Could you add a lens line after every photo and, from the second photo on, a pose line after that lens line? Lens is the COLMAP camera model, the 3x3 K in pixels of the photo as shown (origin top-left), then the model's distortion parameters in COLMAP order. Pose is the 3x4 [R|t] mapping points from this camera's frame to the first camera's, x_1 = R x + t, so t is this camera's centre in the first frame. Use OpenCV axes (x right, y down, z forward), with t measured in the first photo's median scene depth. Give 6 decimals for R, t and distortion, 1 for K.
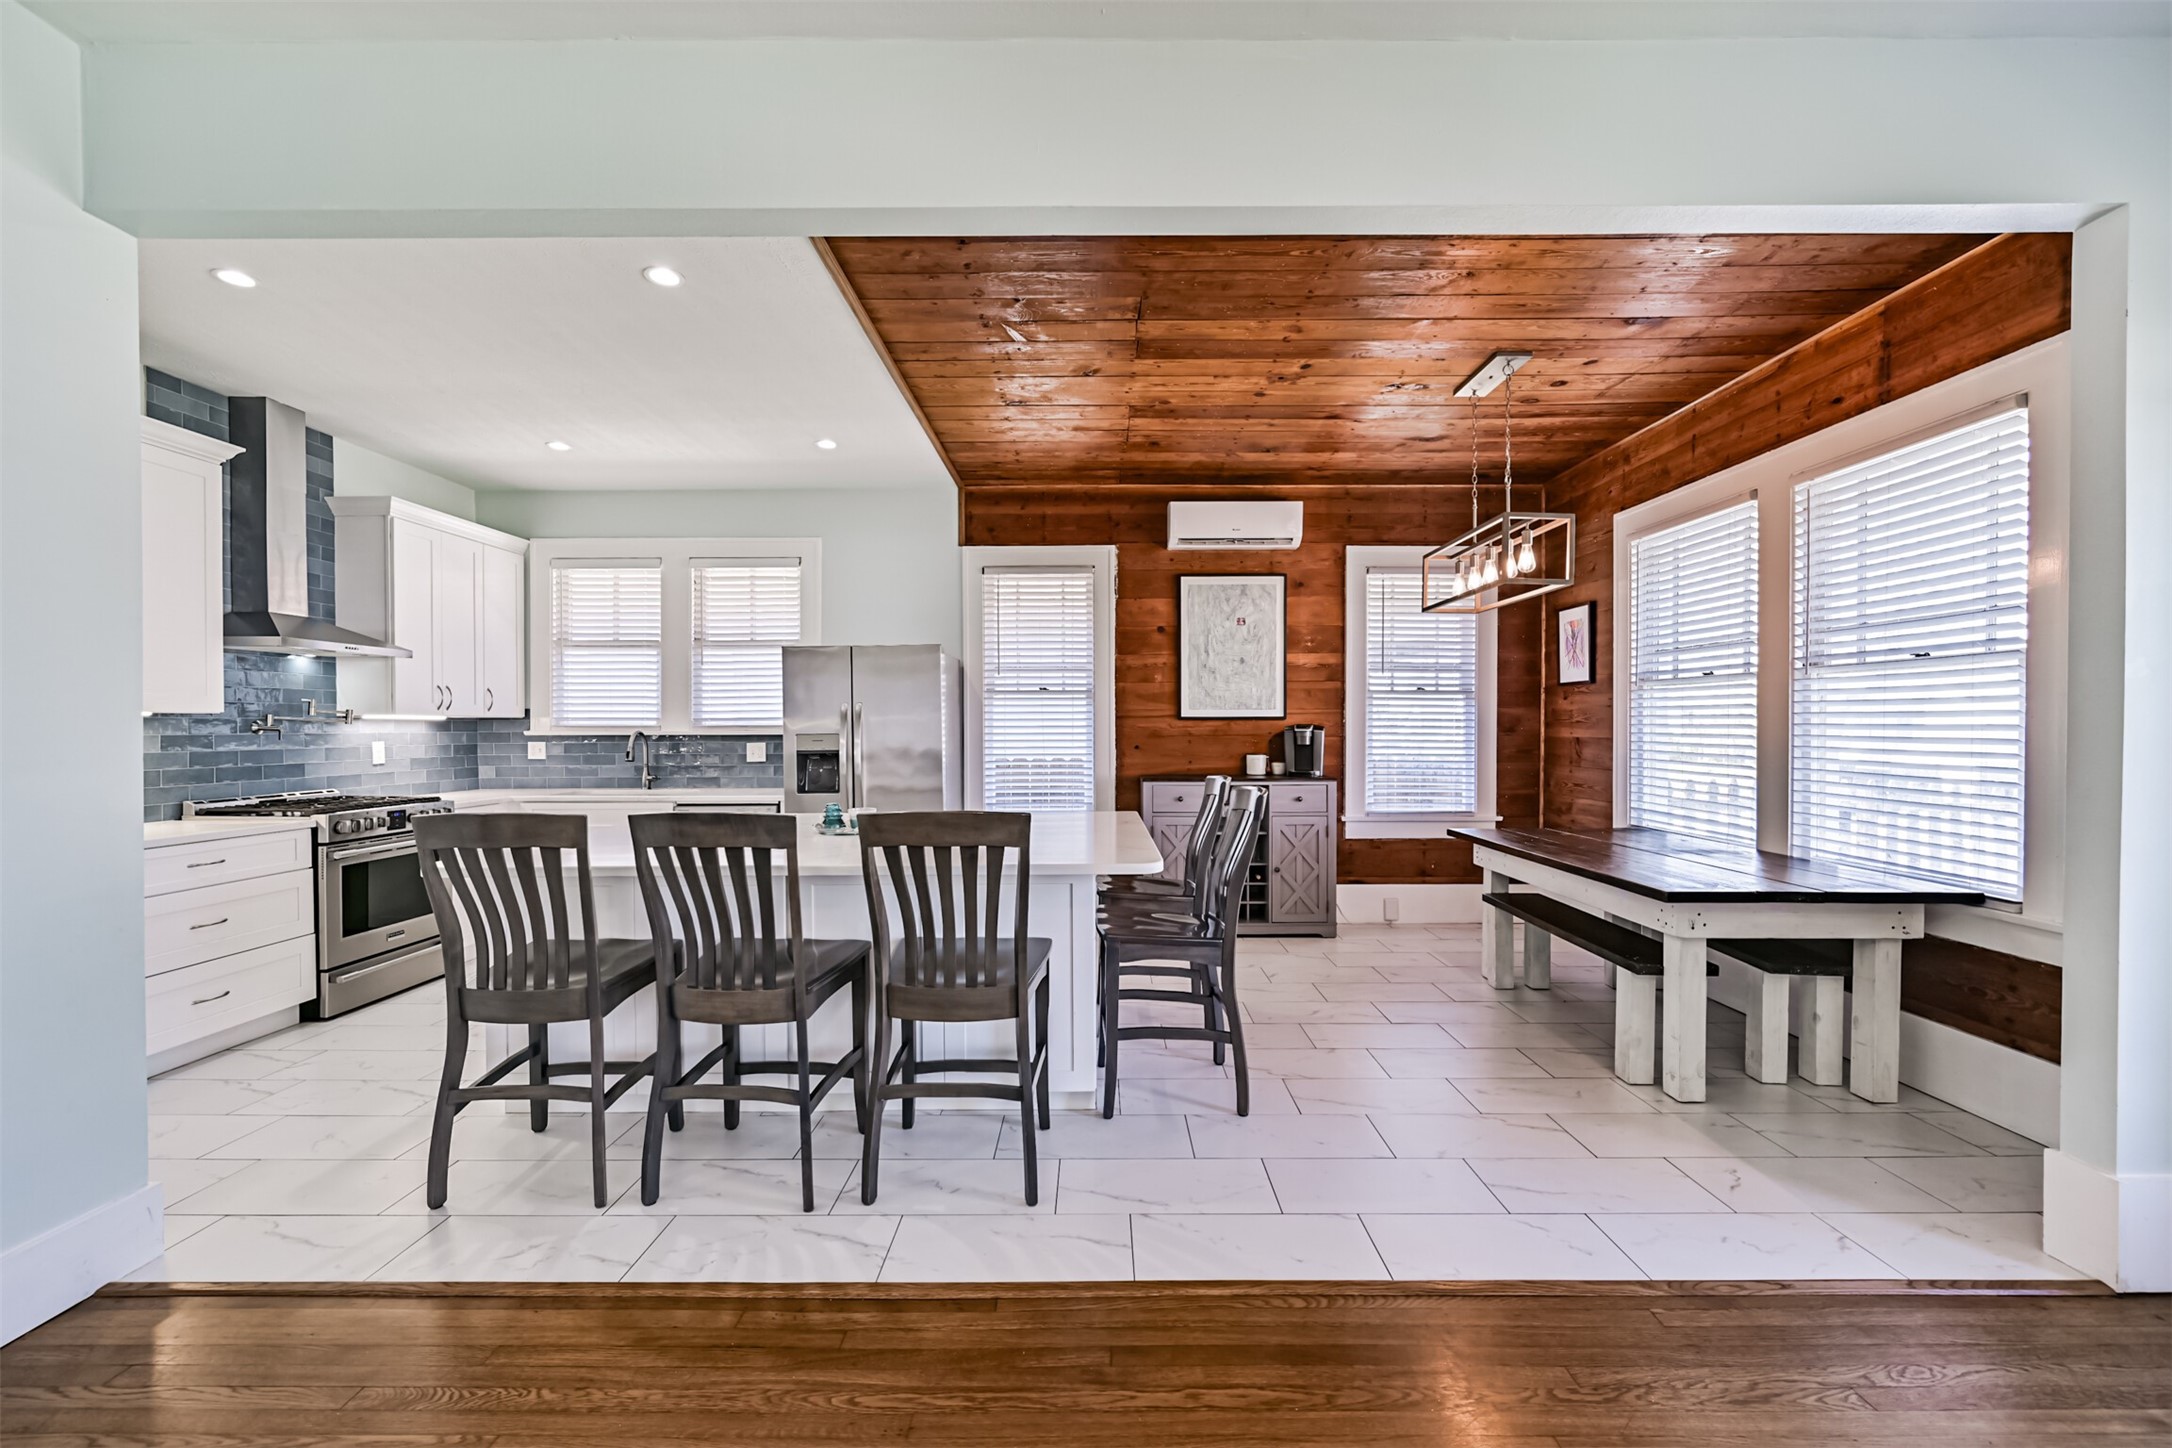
lens RADIAL K [[854.7, 0, 1075.8], [0, 854.7, 728.9], [0, 0, 1]] dist [0.001308, 0.000955]
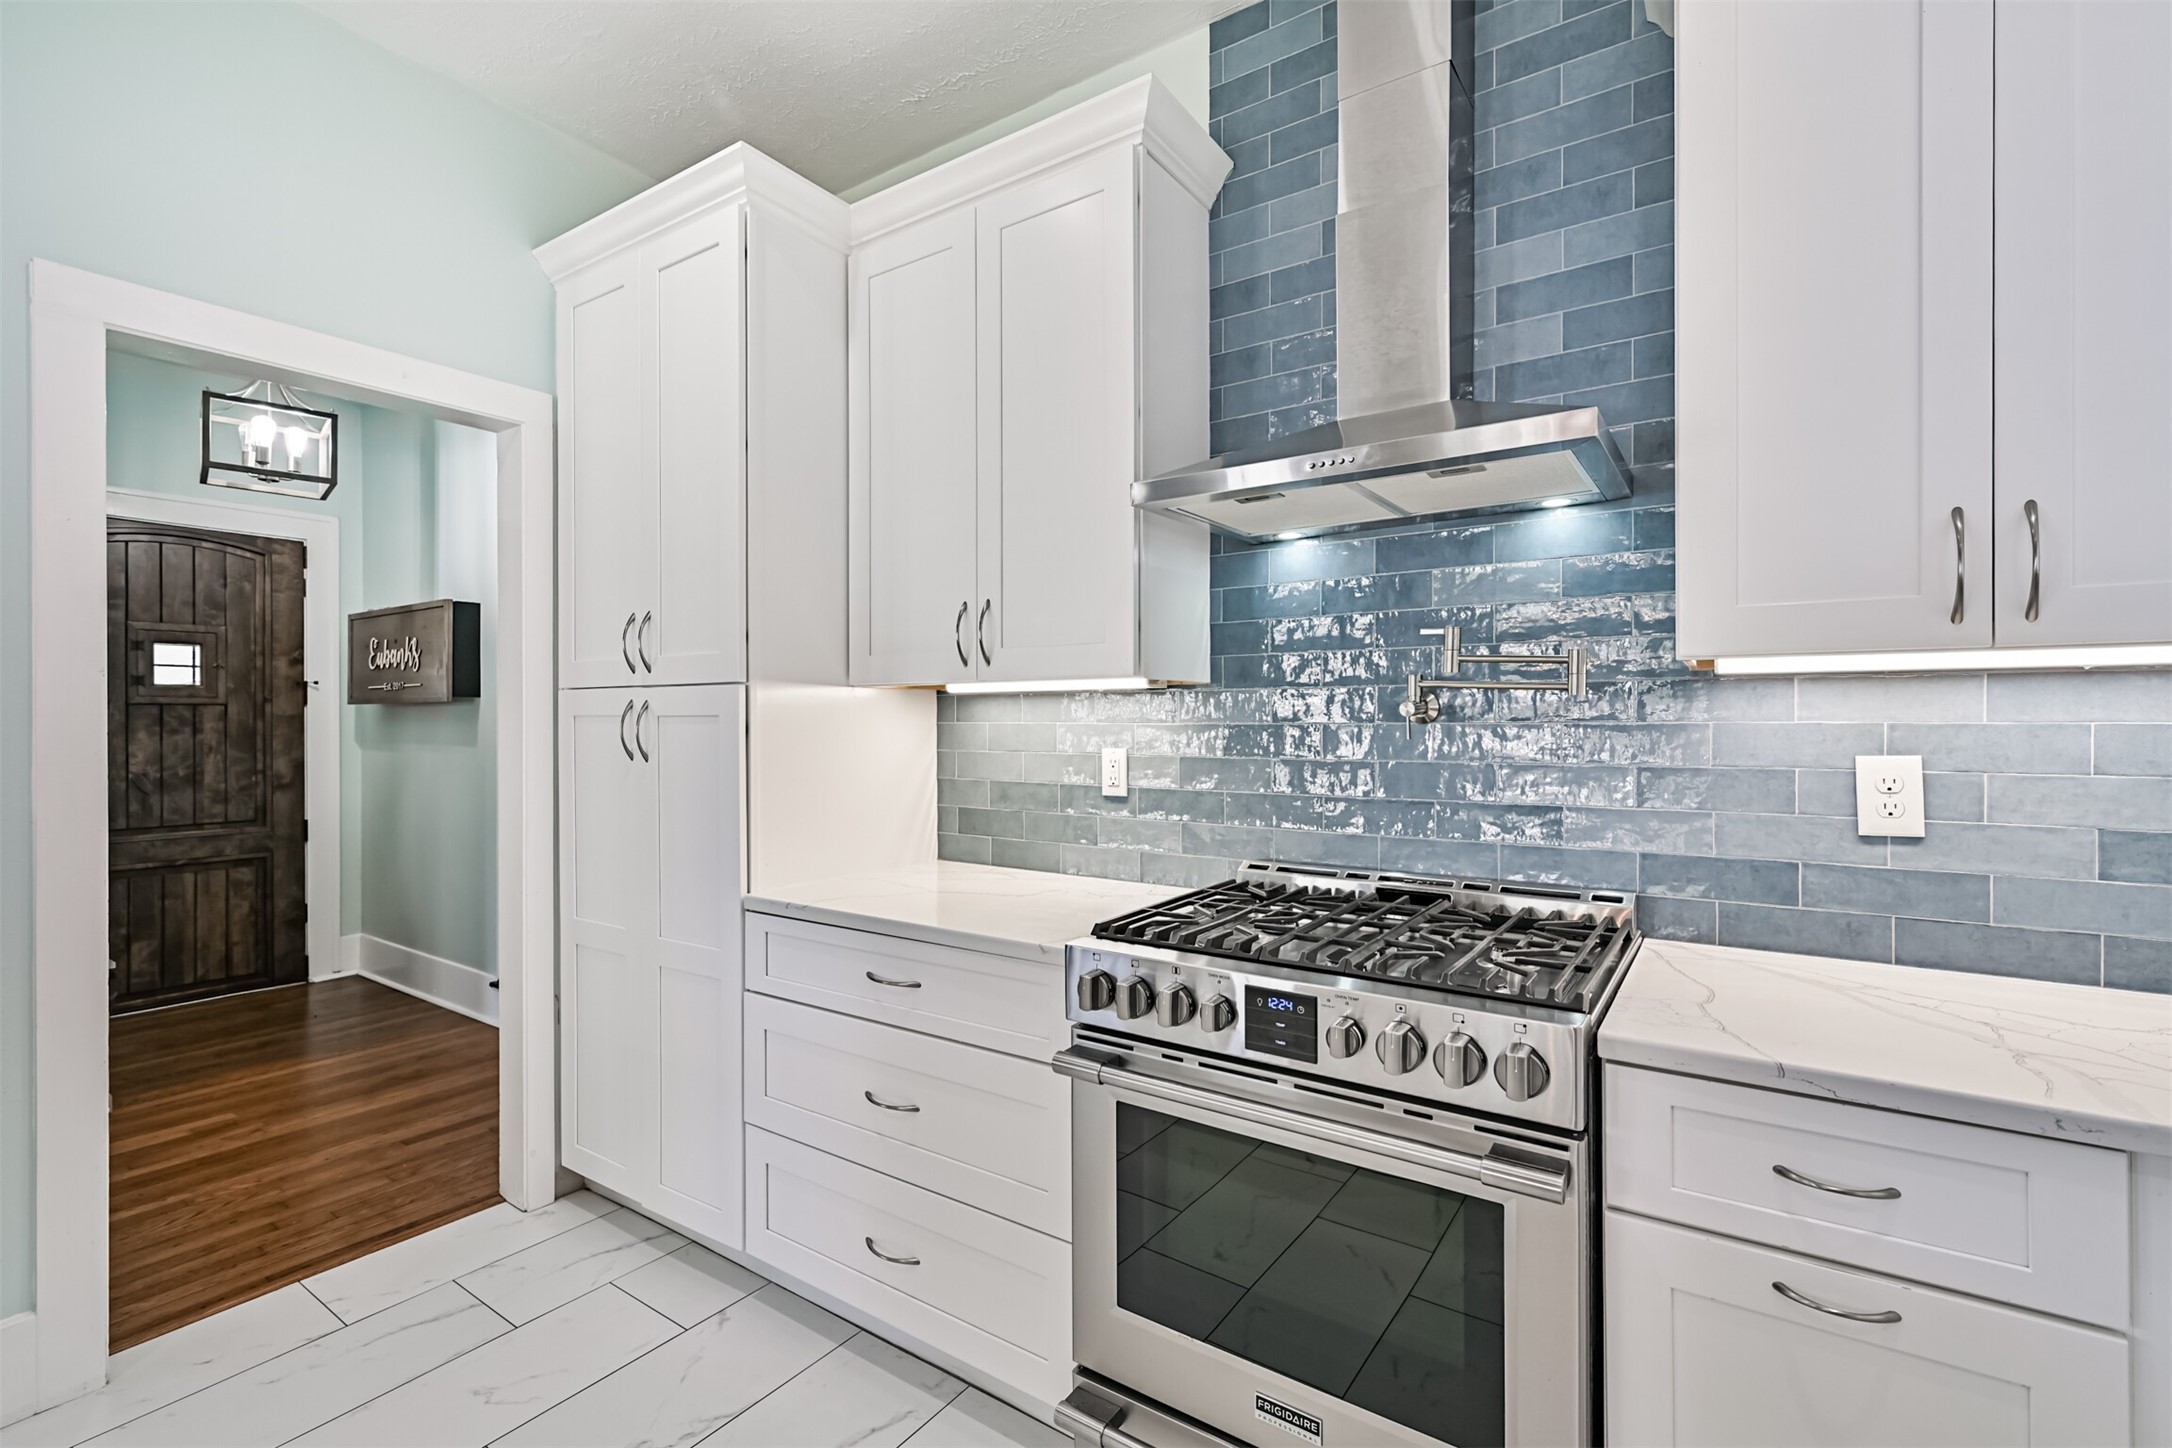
lens RADIAL K [[963.6, 0, 1101.6], [0, 963.6, 718.4], [0, 0, 1]] dist [0.001526, -0.000482]
pose [[-0.547792, 0.002113, -0.836612, -0.362317], [0.000463, 0.999997, 0.002222, 0.001983], [0.836615, 0.000830, -0.547791, 0.832376]]
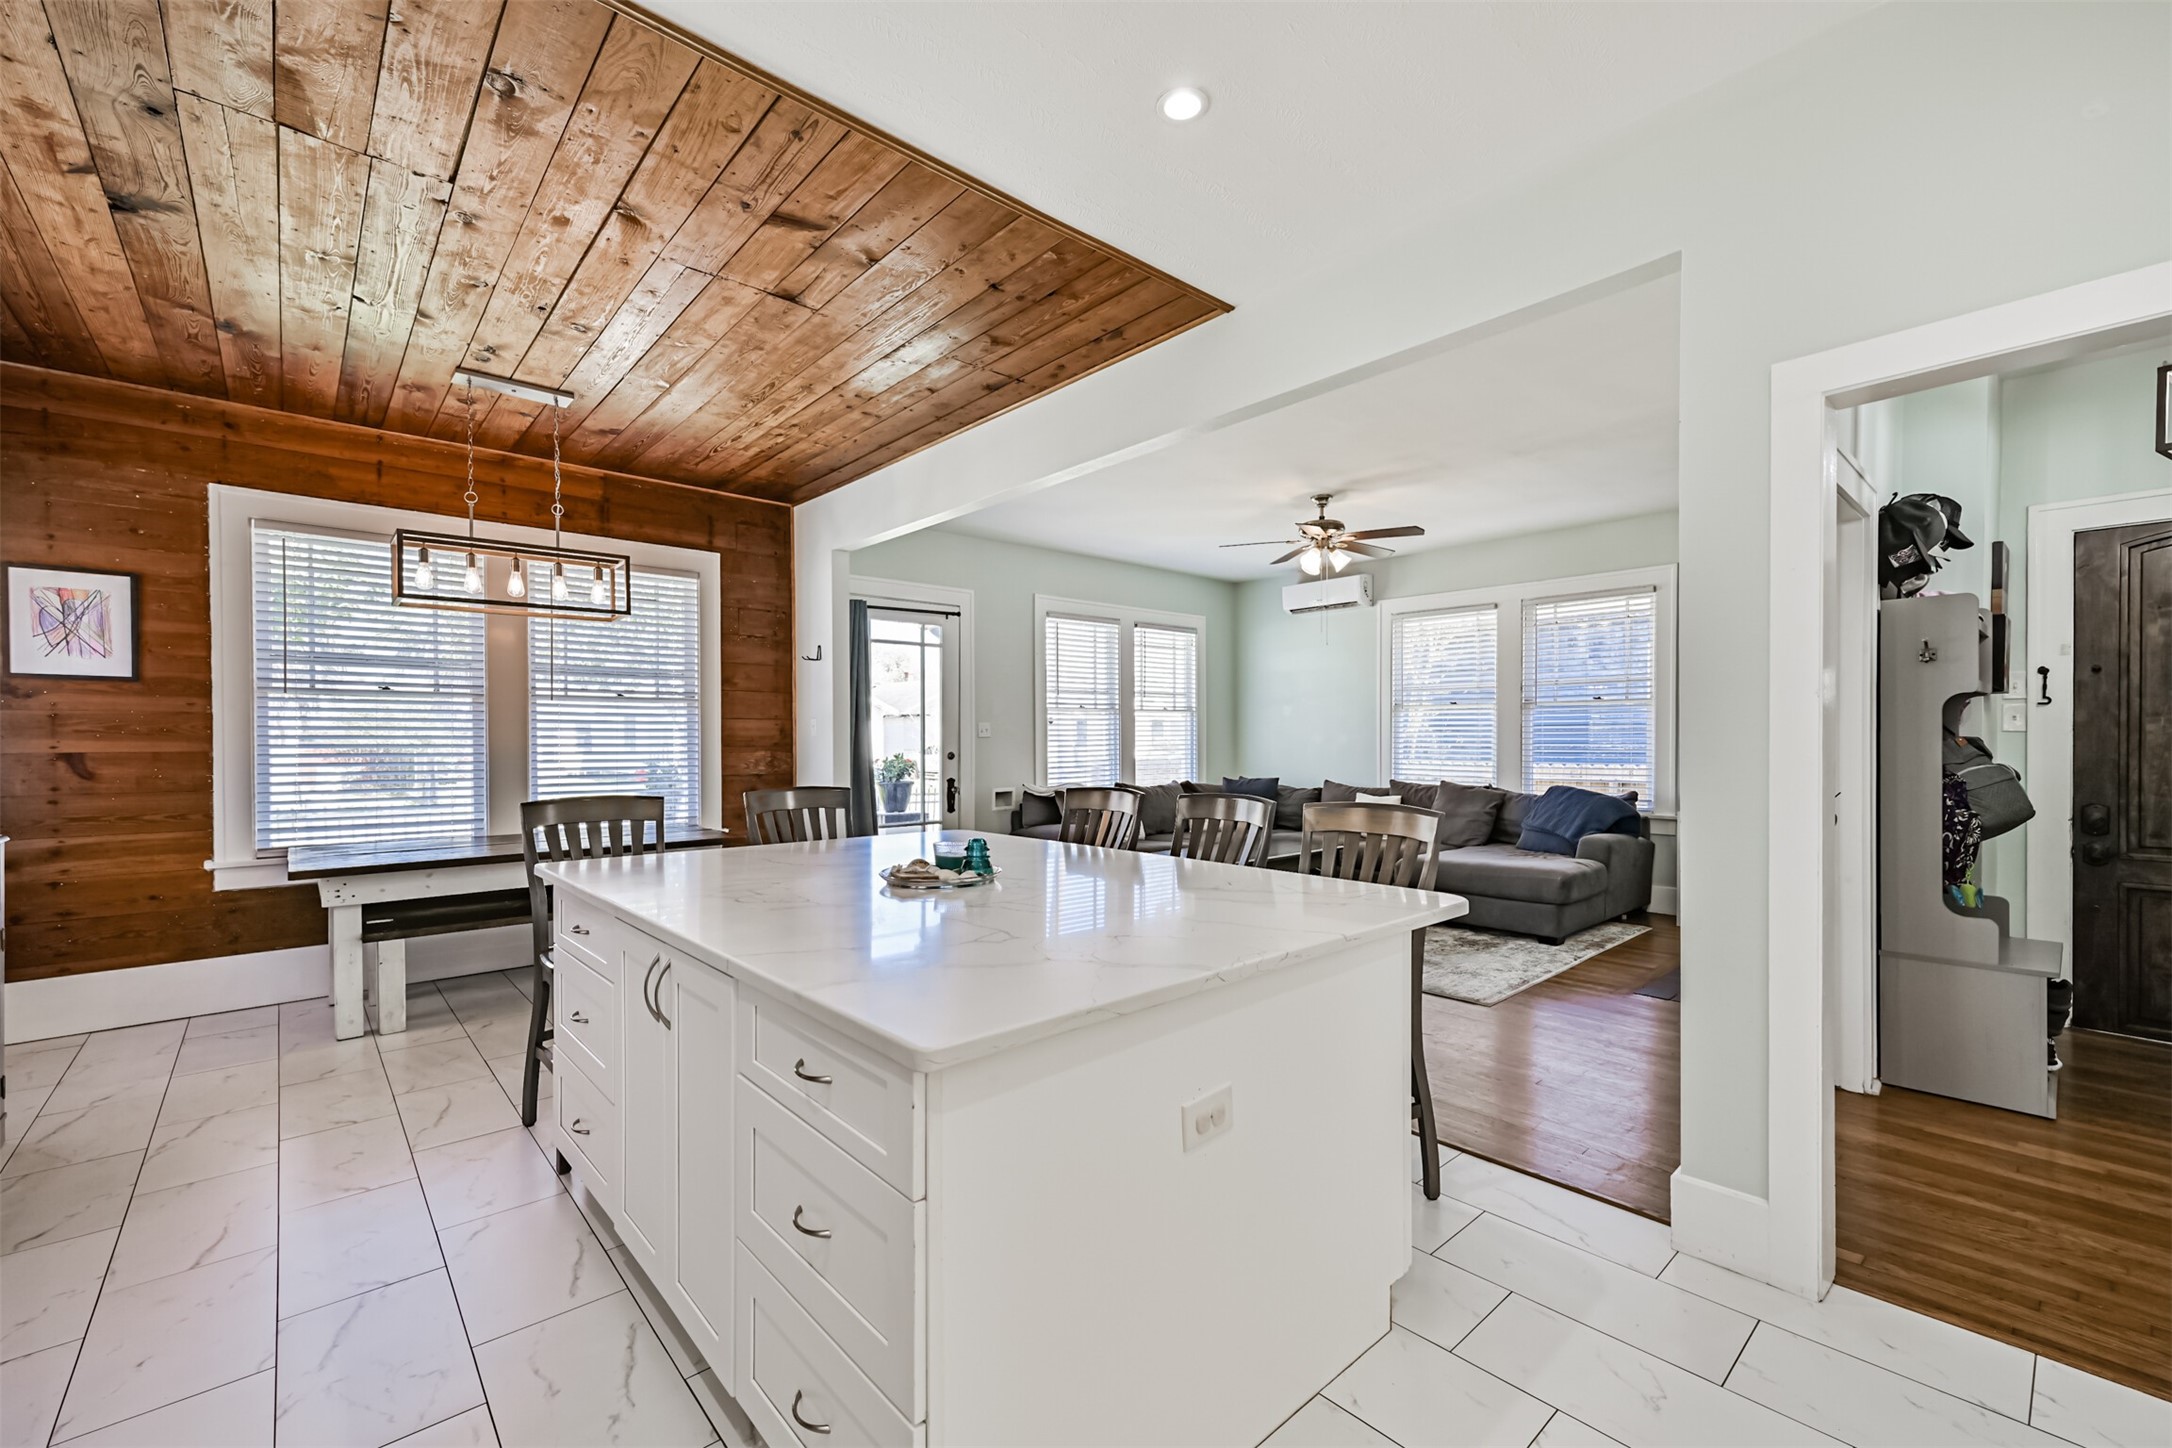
lens RADIAL K [[898.8, 0, 1069.3], [0, 898.8, 745.3], [0, 0, 1]] dist [-0.009092, 0.004636]
pose [[-0.671979, -0.001337, 0.740569, -0.492281], [0.007365, 0.999937, 0.008488, 0.002191], [-0.740534, 0.011158, -0.671926, 0.828147]]
